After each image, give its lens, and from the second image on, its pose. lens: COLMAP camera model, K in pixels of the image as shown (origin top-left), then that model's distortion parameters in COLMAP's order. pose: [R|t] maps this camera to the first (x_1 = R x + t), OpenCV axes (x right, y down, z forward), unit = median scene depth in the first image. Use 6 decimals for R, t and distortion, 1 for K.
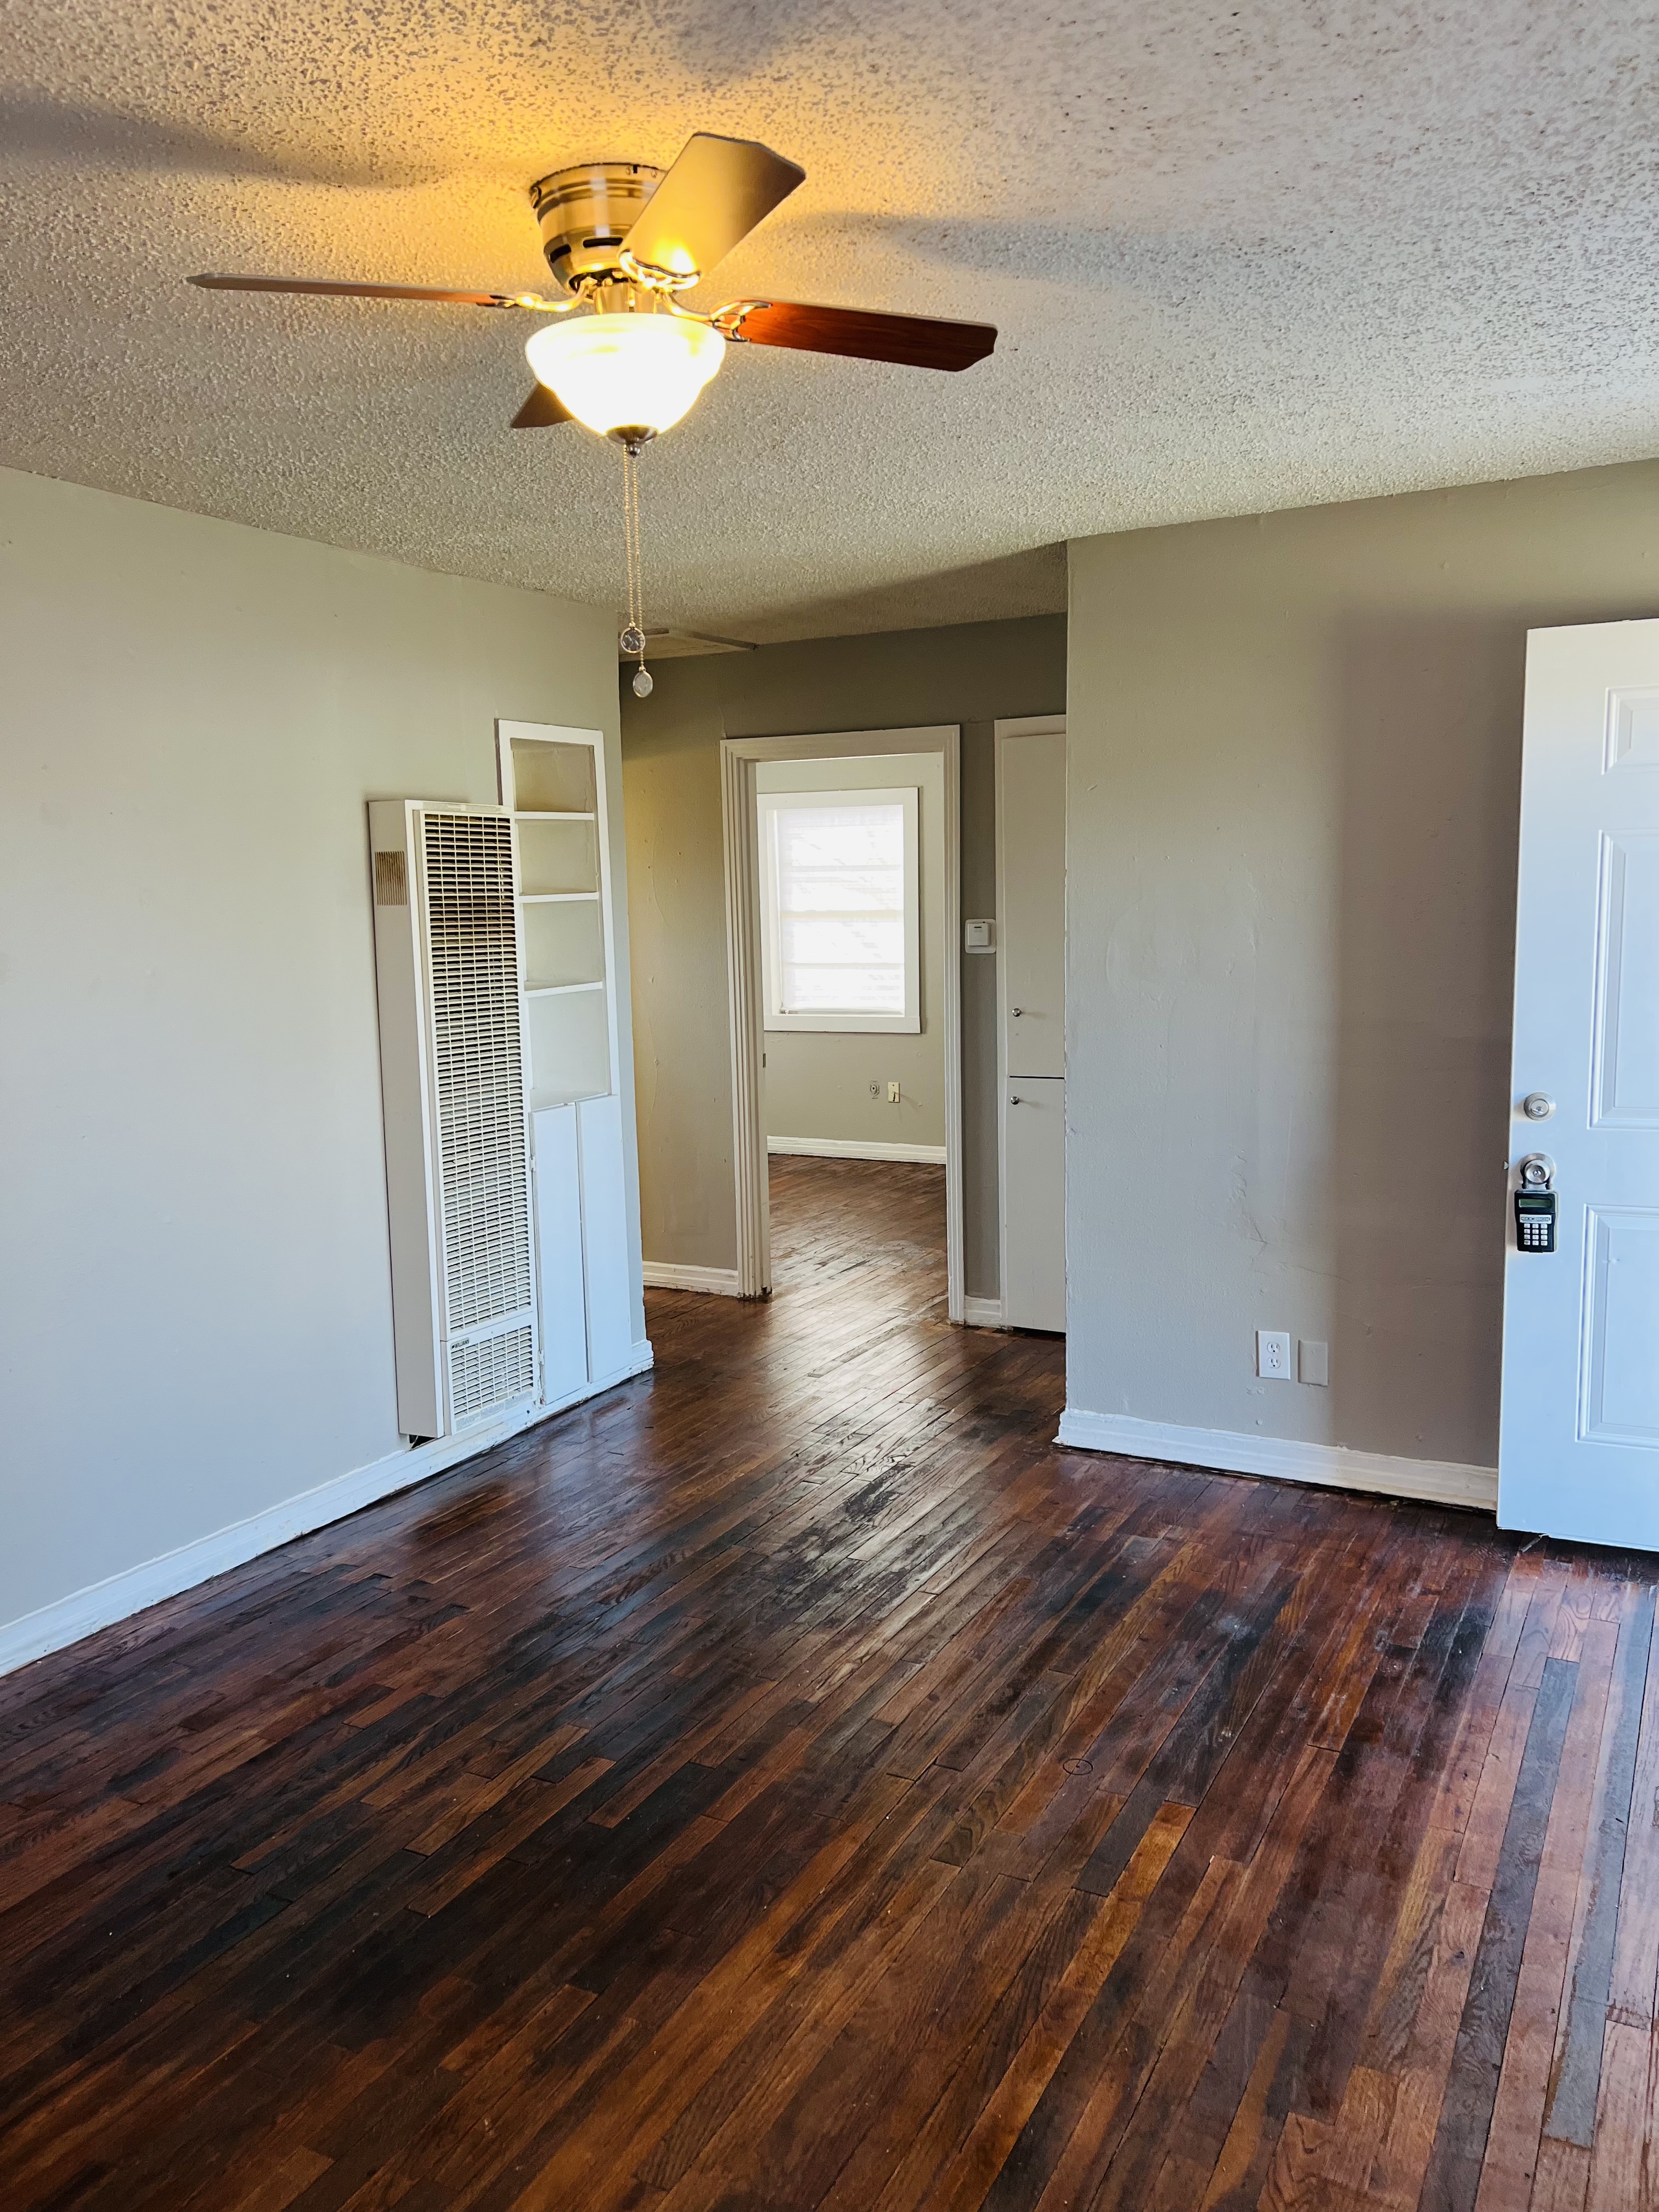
lens RADIAL K [[1655.1, 0, 829.5], [0, 1655.1, 1106.0], [0, 0, 1]] dist [0.058776, -0.070477]
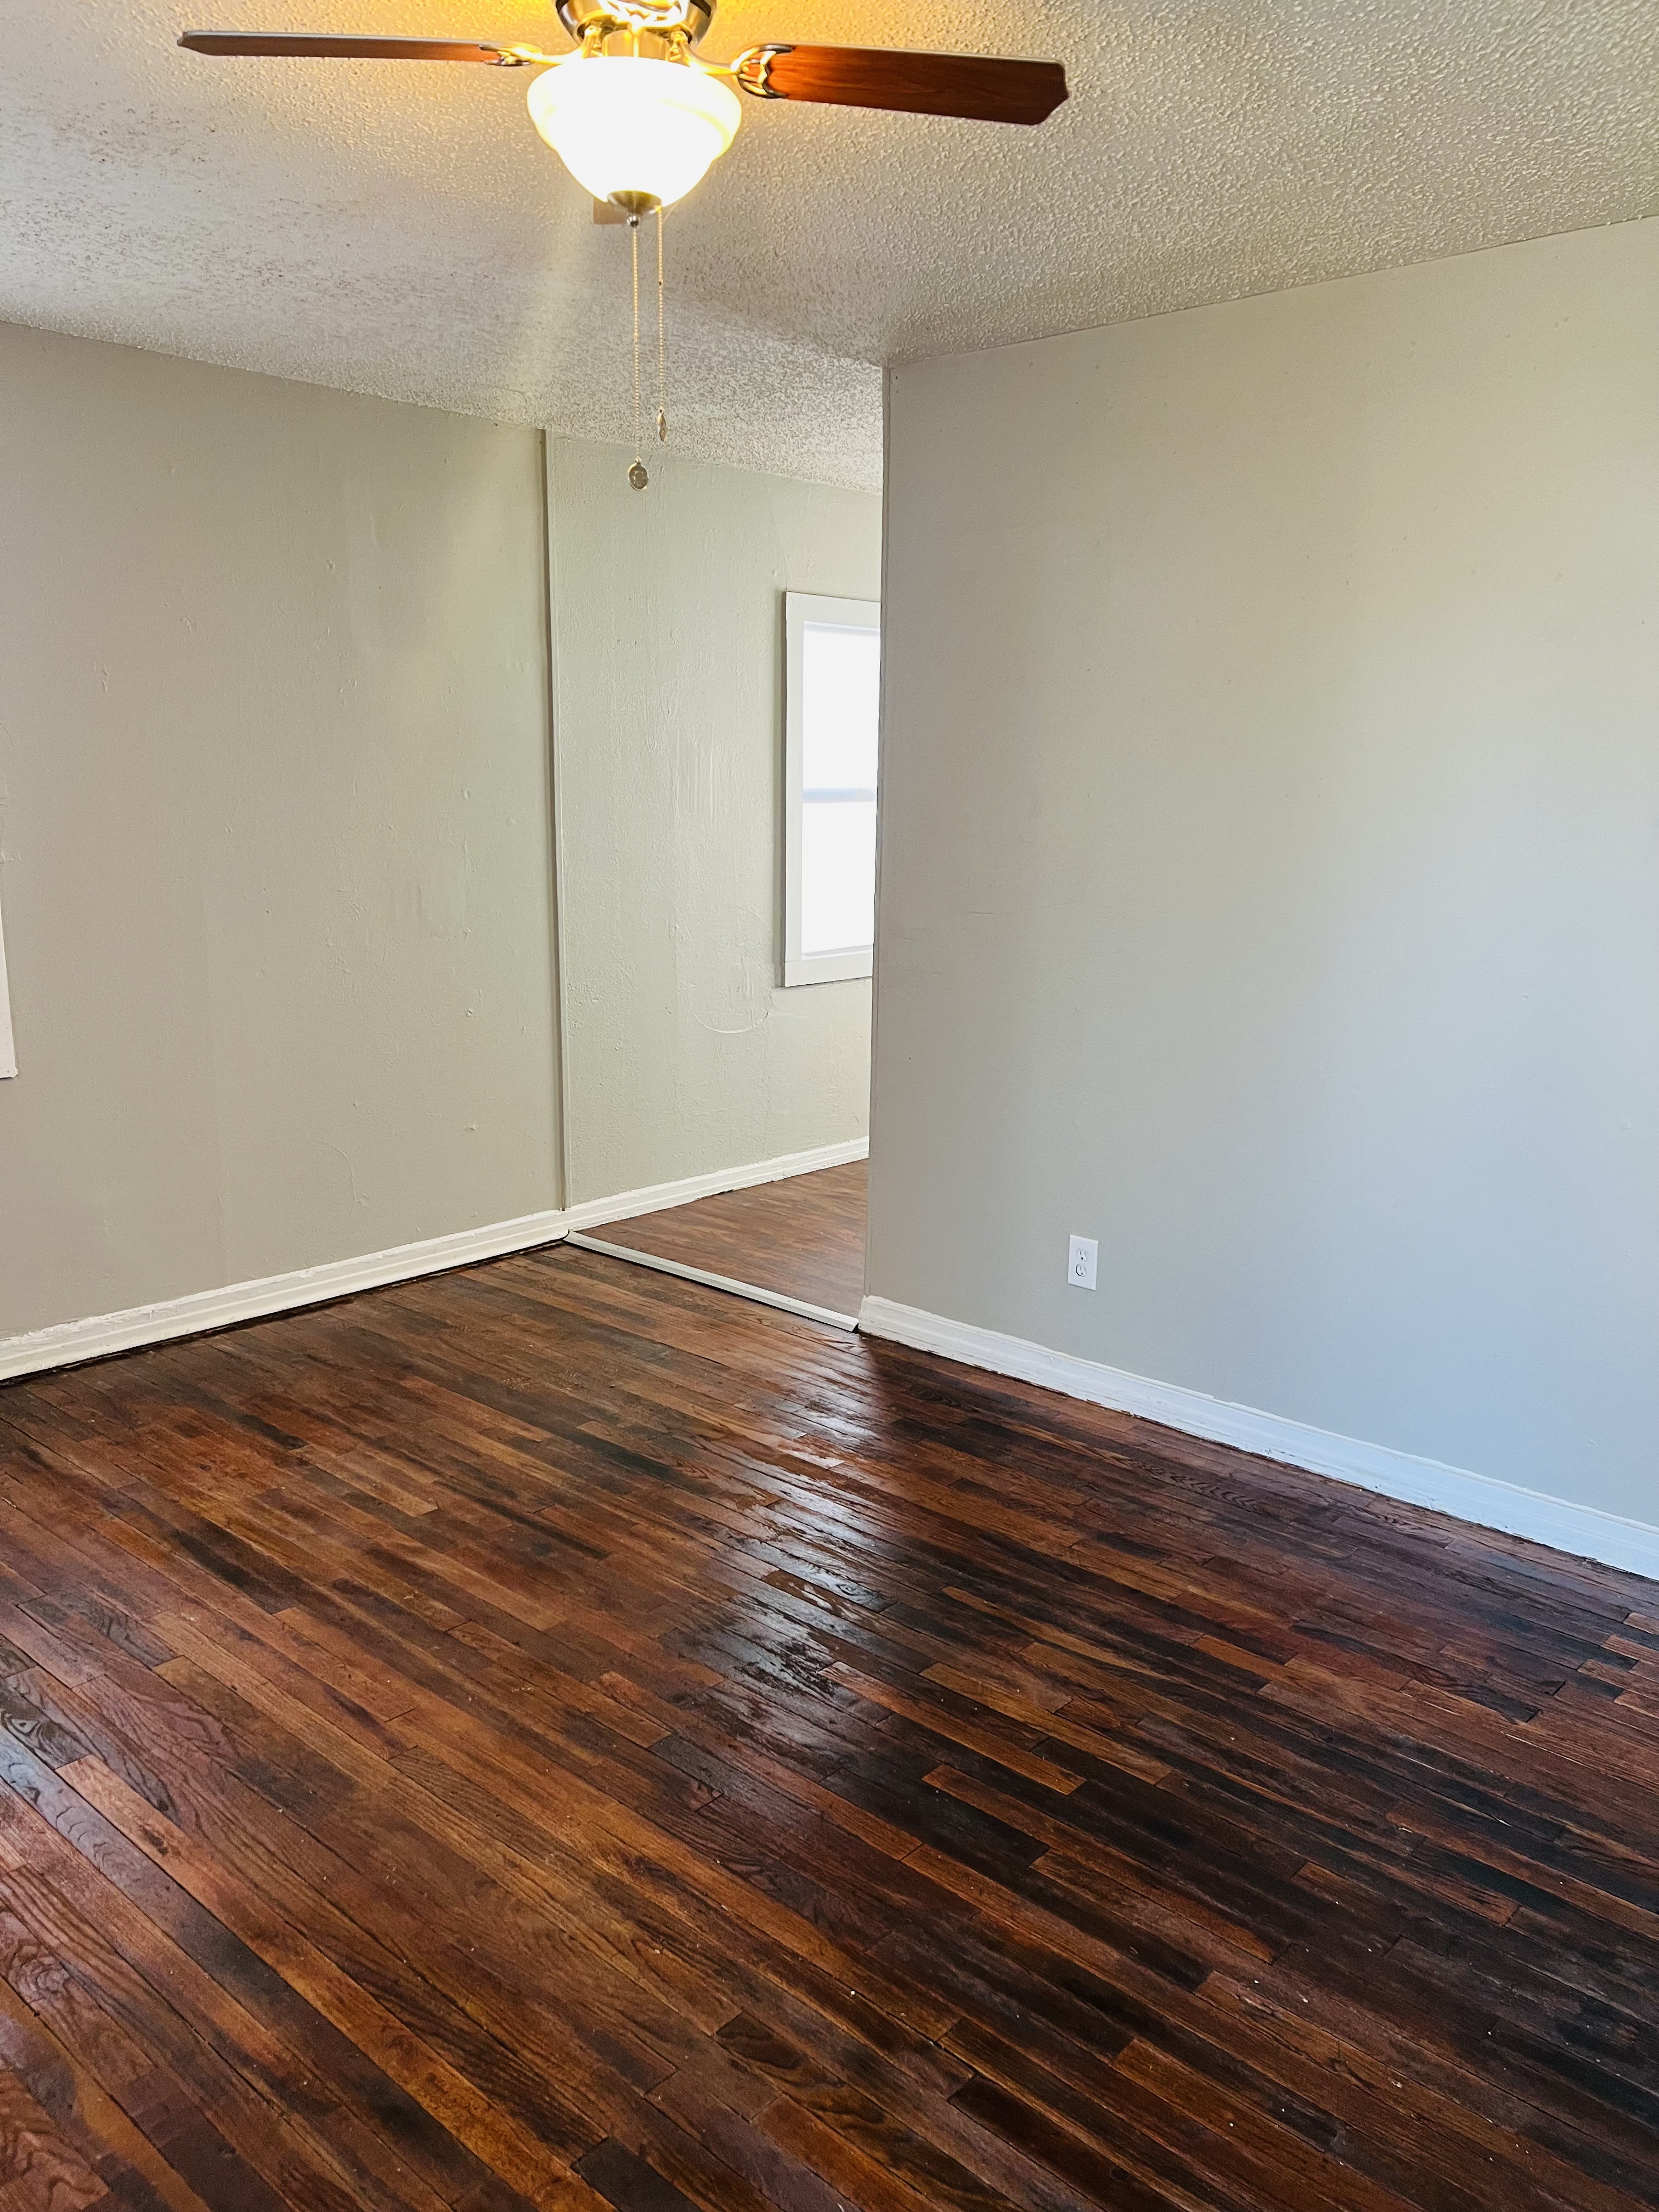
lens RADIAL K [[1655.1, 0, 829.5], [0, 1655.1, 1106.0], [0, 0, 1]] dist [0.058776, -0.070477]
pose [[-0.247900, 0.209443, -0.945875, 0.743103], [-0.132466, 0.959853, 0.247255, -0.144343], [0.959687, 0.186591, -0.210203, 1.228406]]
